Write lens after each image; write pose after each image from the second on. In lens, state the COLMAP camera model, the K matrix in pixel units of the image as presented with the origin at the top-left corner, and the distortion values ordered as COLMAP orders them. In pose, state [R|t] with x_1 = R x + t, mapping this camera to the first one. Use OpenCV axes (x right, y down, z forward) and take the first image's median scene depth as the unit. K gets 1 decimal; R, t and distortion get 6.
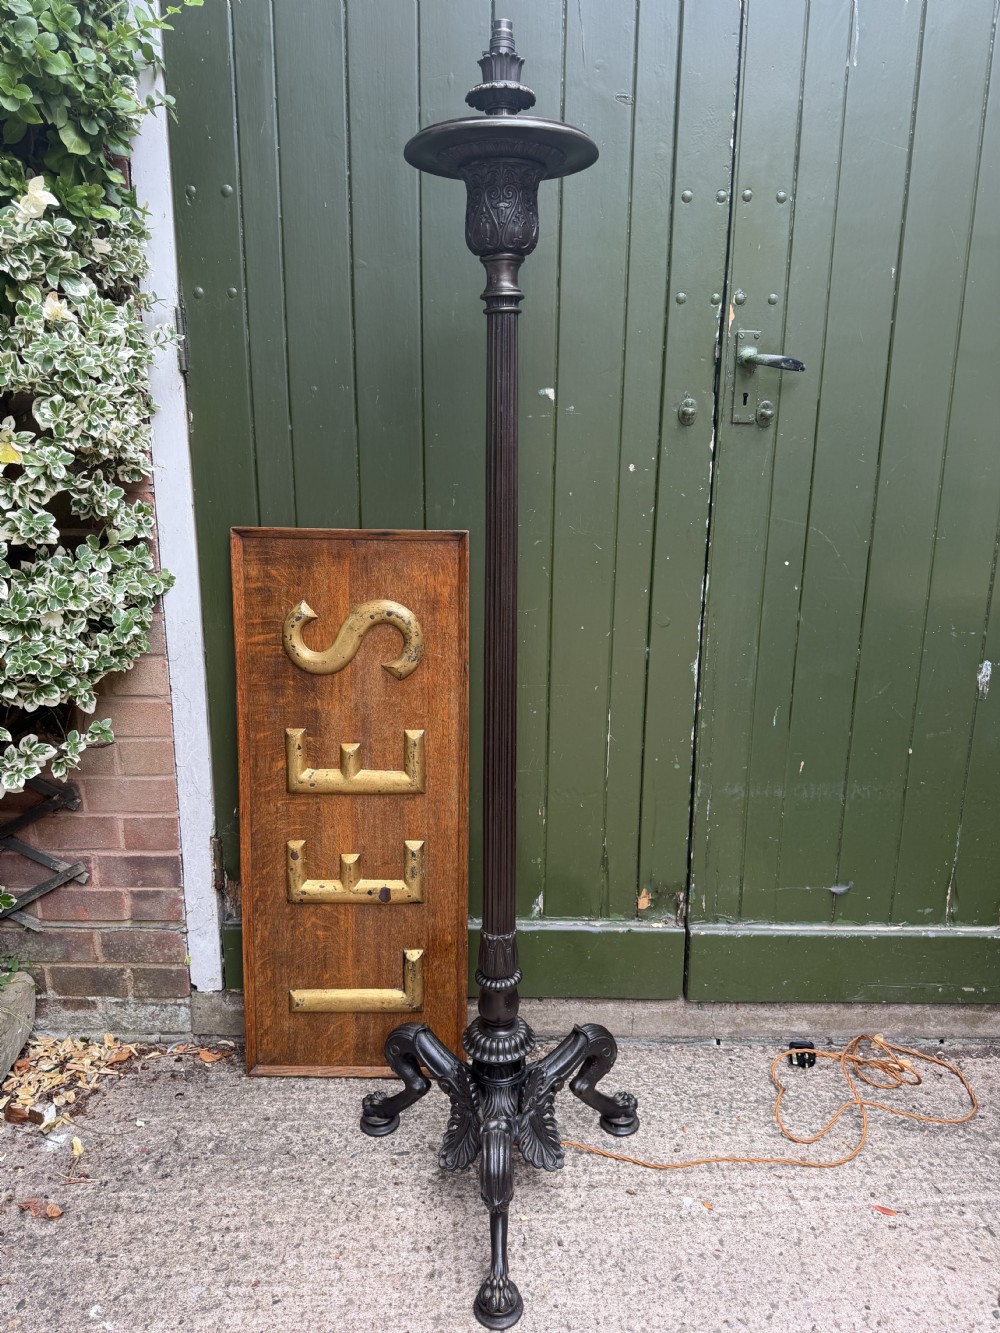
lens RADIAL K [[928.6, 0, 496.0], [0, 928.6, 661.0], [0, 0, 1]] dist [0.004913, -0.006452]
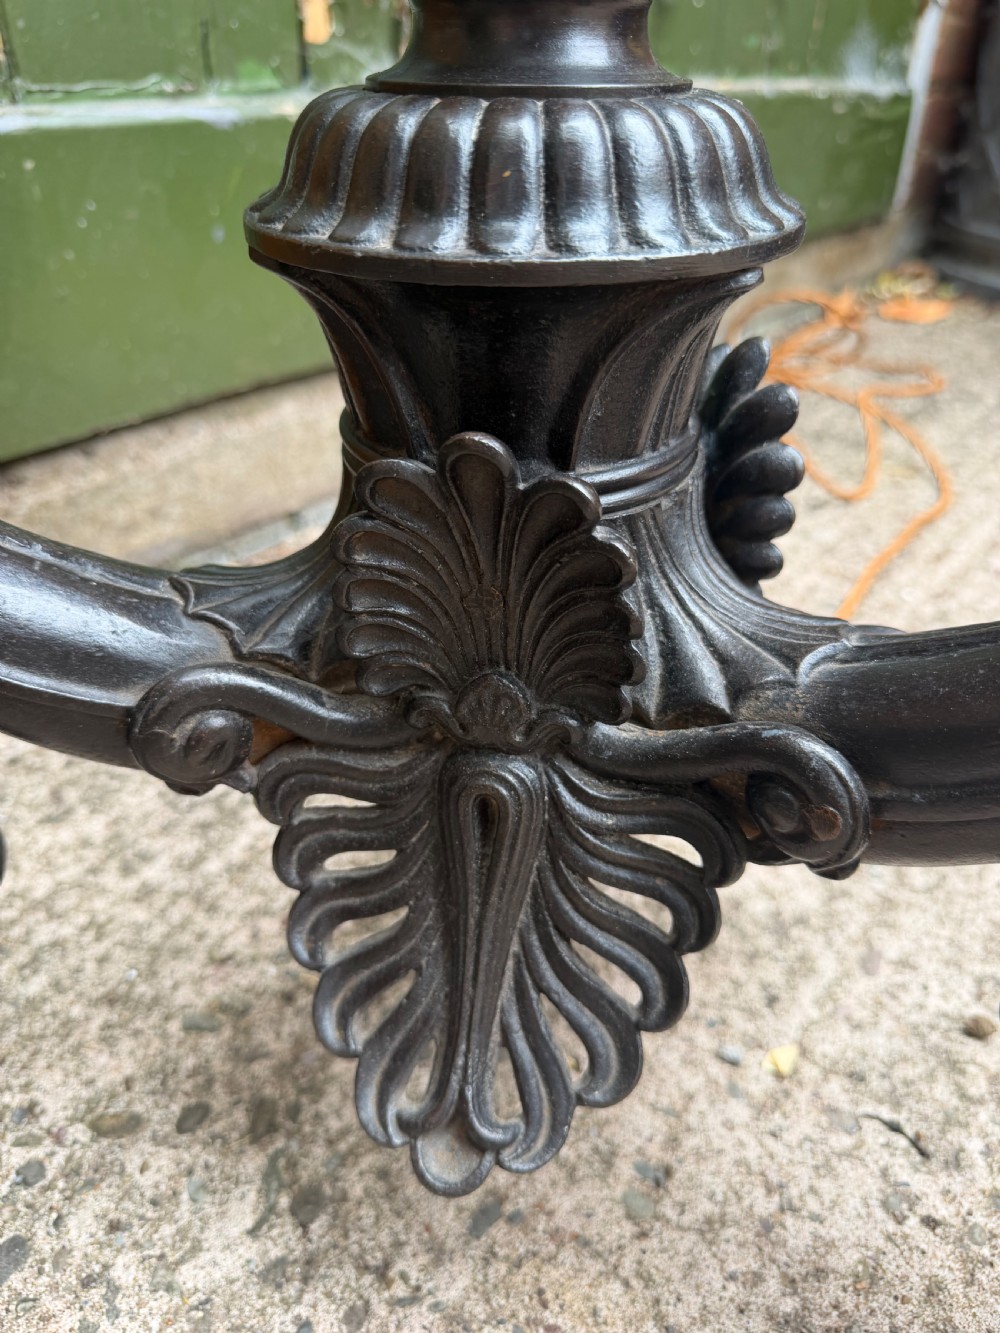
lens RADIAL K [[979.1, 0, 480.6], [0, 979.1, 686.1], [0, 0, 1]] dist [-0.007253, -0.006378]
pose [[0.641025, -0.426276, 0.638260, -0.112147], [0.169089, 0.889590, 0.424310, 0.385050], [-0.748663, -0.164071, 0.642328, 0.856298]]
